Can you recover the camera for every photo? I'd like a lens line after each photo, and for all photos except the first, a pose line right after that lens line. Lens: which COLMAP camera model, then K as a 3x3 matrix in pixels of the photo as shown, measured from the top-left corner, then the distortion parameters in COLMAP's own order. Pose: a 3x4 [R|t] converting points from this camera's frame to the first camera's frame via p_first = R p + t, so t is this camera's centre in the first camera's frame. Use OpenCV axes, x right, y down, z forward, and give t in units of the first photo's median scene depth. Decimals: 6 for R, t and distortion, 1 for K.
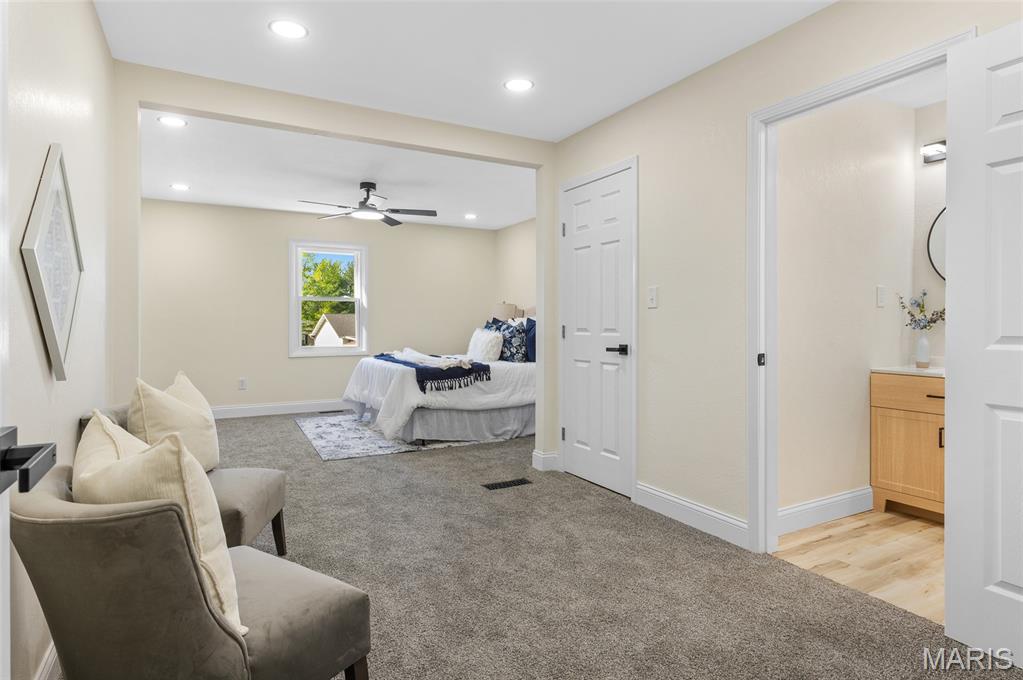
lens RADIAL K [[526.7, 0, 507.2], [0, 526.7, 332.1], [0, 0, 1]] dist [-0.005022, -0.001651]
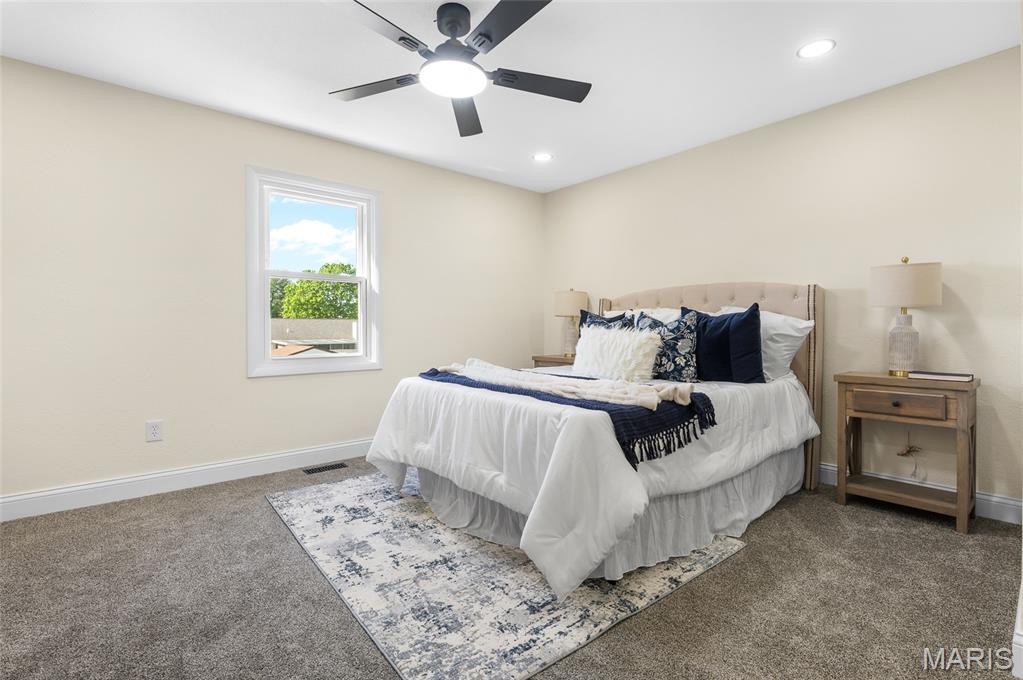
lens RADIAL K [[485.5, 0, 529.9], [0, 485.5, 335.4], [0, 0, 1]] dist [-0.007620, -0.000841]
pose [[0.981821, -0.003413, 0.189780, -0.237469], [0.003576, 0.999993, -0.000517, 0.005321], [-0.189777, 0.001187, 0.981827, 0.475916]]
